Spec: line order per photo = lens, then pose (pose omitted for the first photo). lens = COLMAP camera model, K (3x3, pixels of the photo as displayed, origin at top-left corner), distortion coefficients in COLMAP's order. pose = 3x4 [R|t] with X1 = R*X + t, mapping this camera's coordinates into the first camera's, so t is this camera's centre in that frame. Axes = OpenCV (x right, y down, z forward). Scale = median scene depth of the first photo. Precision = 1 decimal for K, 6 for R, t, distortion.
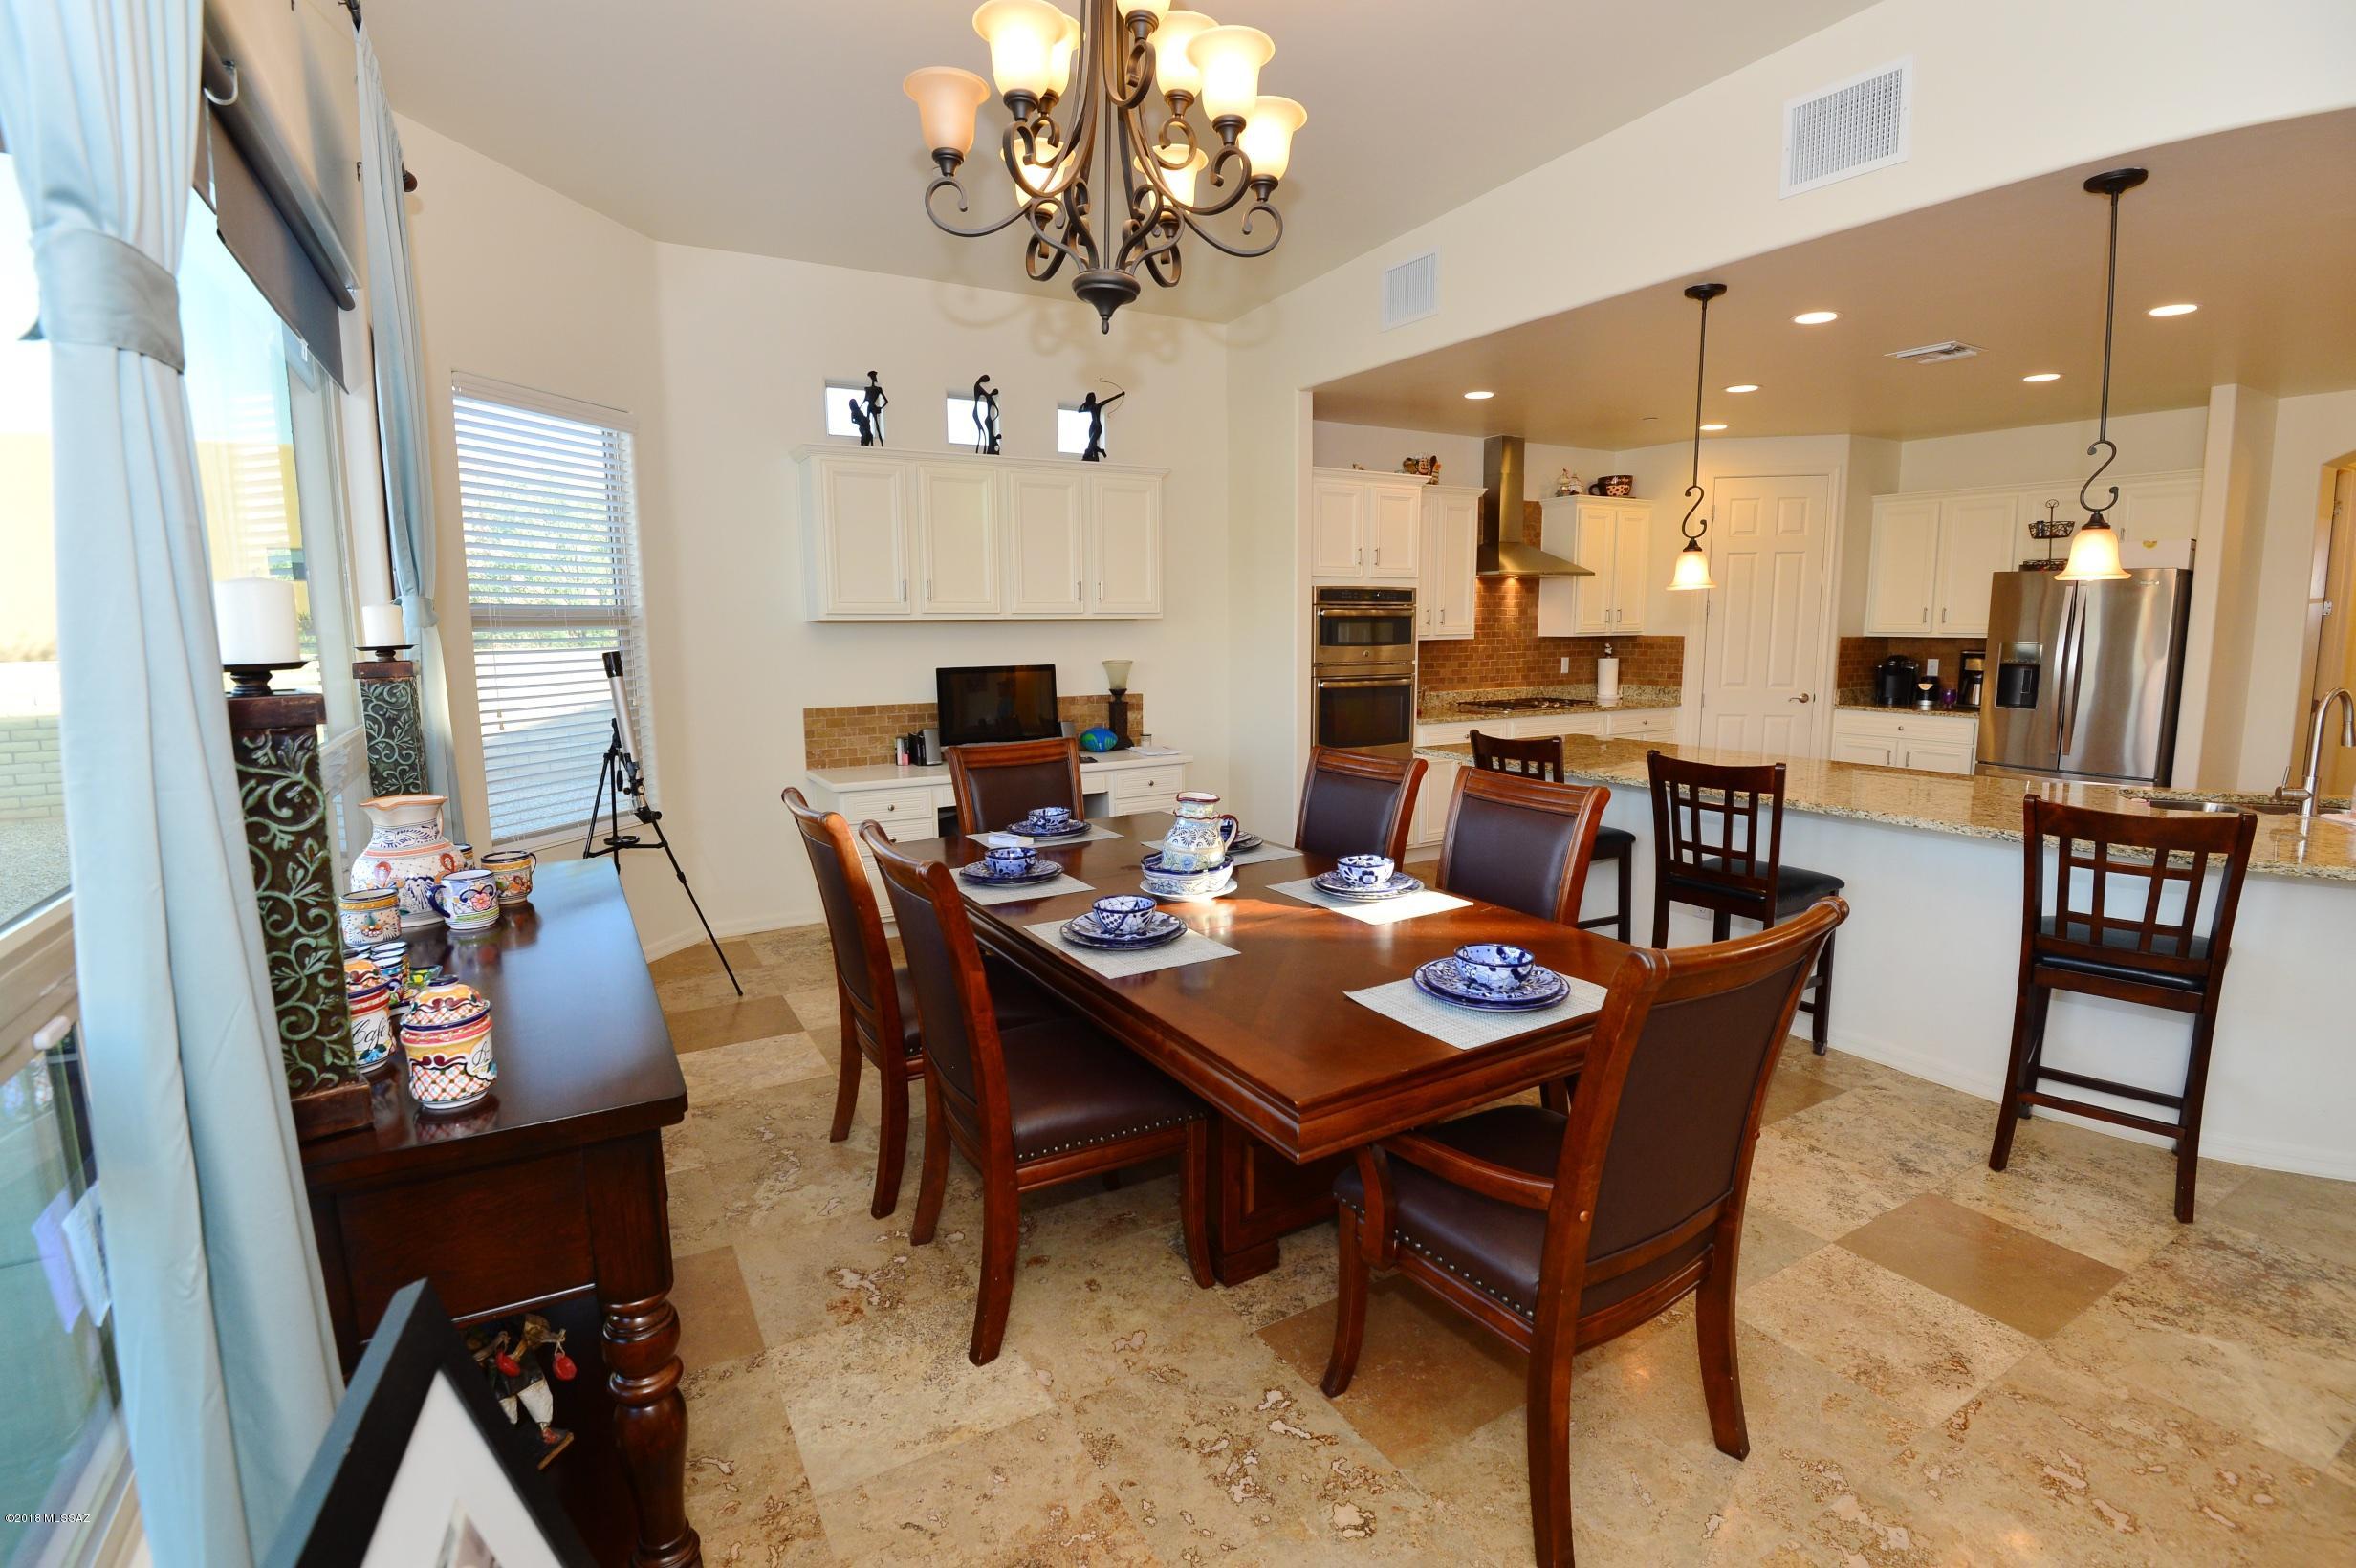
lens RADIAL K [[1093.3, 0, 1172.1], [0, 1093.3, 778.3], [0, 0, 1]] dist [-0.015579, -0.017130]
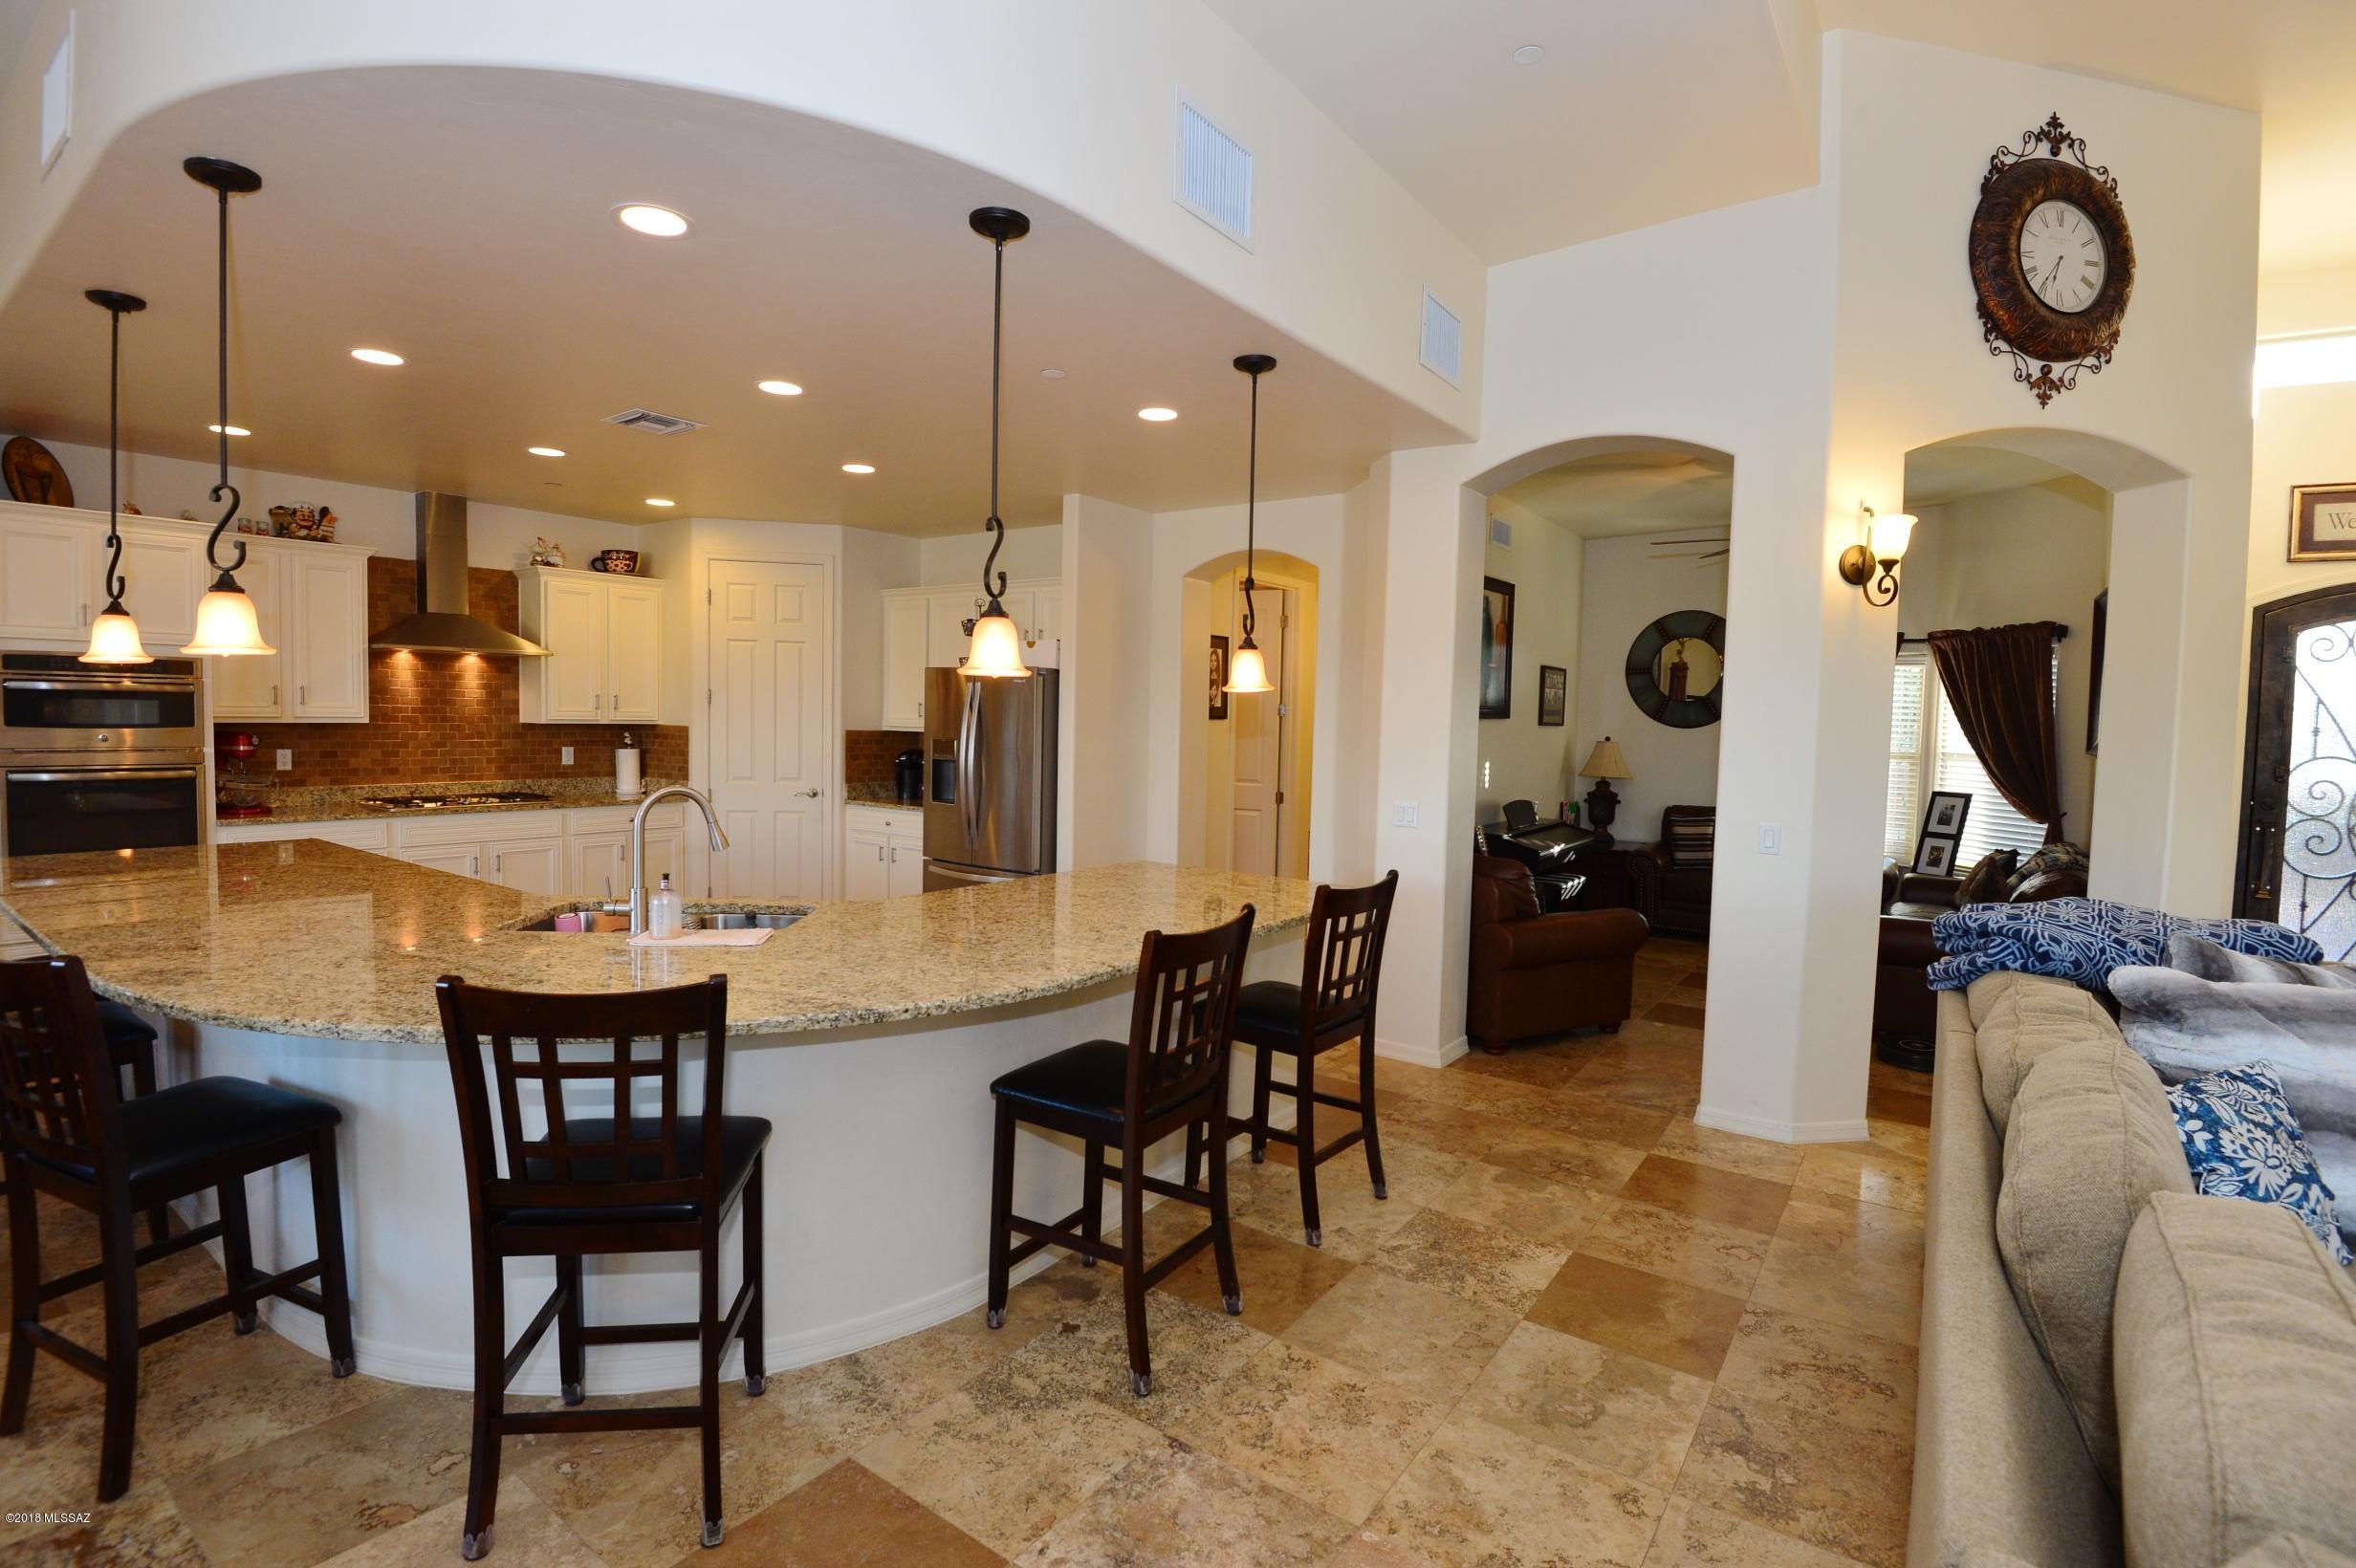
lens RADIAL K [[1093.3, 0, 1166.1], [0, 1093.3, 768.6], [0, 0, 1]] dist [-0.015579, -0.017130]
pose [[0.905504, 0.008826, 0.424245, 0.457220], [0.029371, 0.996082, -0.083411, -0.005030], [-0.423319, 0.087990, 0.901698, -0.007493]]
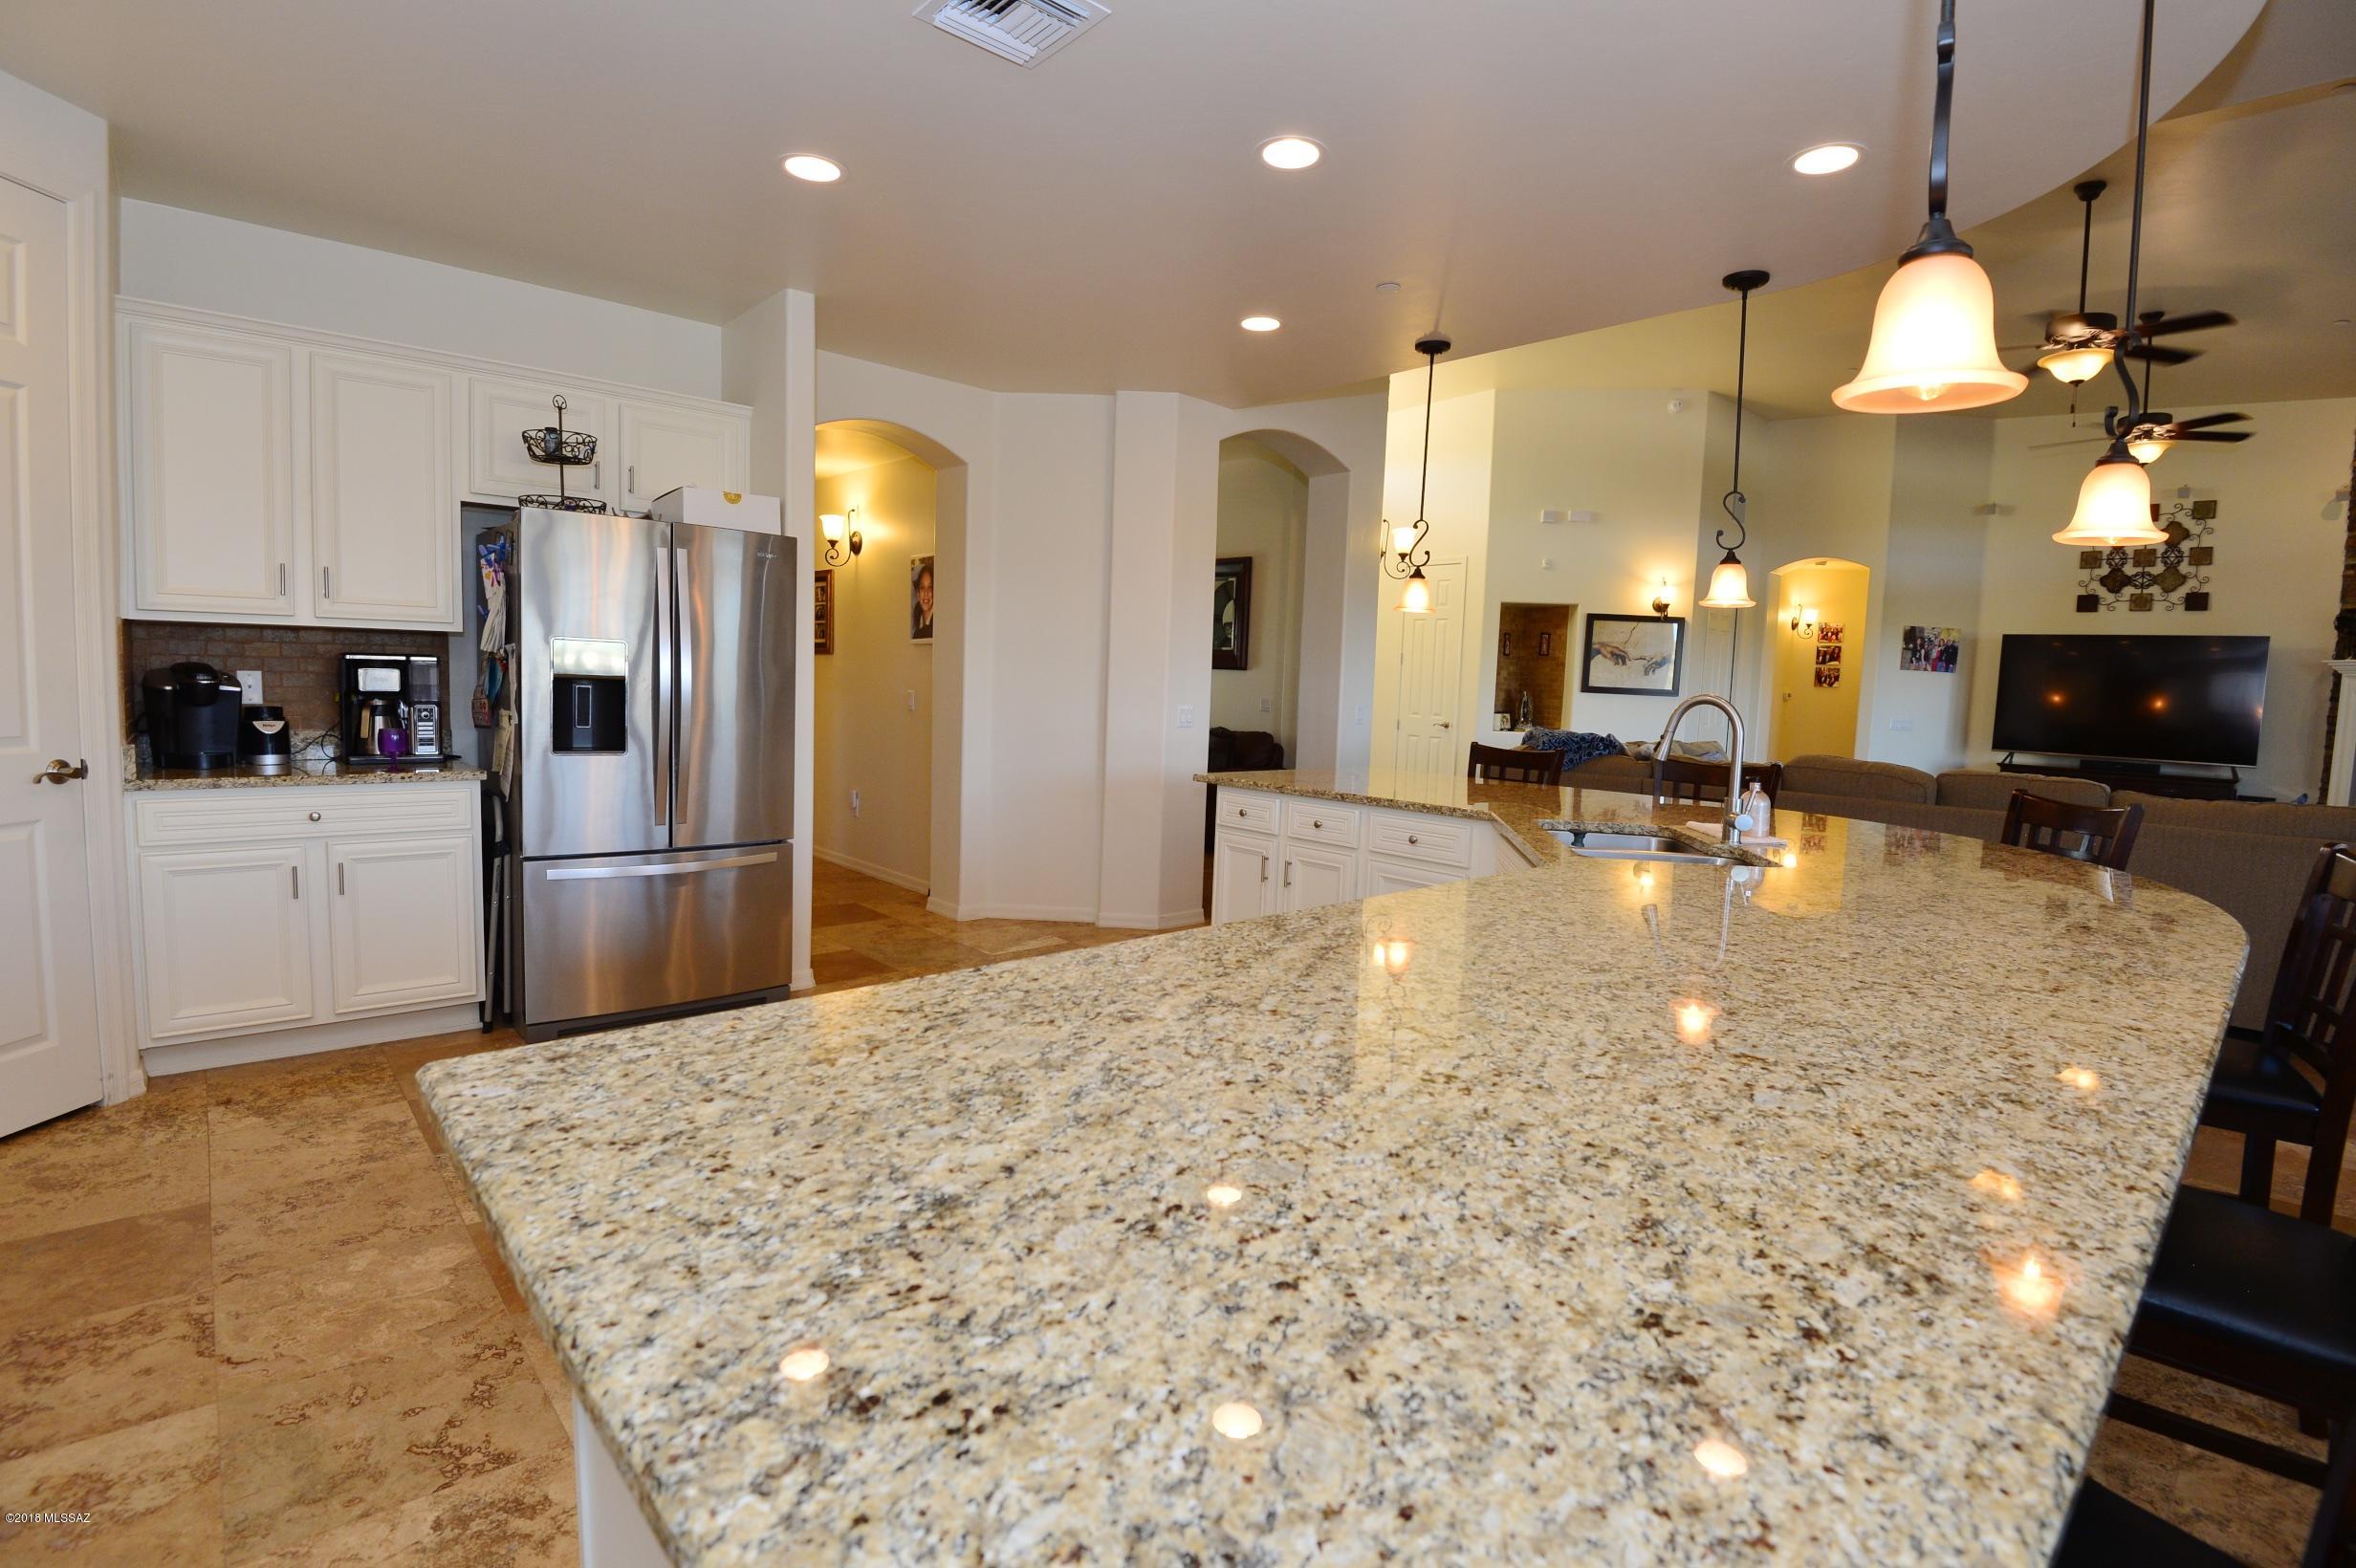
lens RADIAL K [[1093.3, 0, 1177.7], [0, 1093.3, 773.5], [0, 0, 1]] dist [-0.015579, -0.017130]
pose [[-0.209444, -0.083163, 0.974278, 0.133665], [0.107922, 0.988323, 0.107563, -0.070580], [-0.971847, 0.127675, -0.198023, 0.688534]]
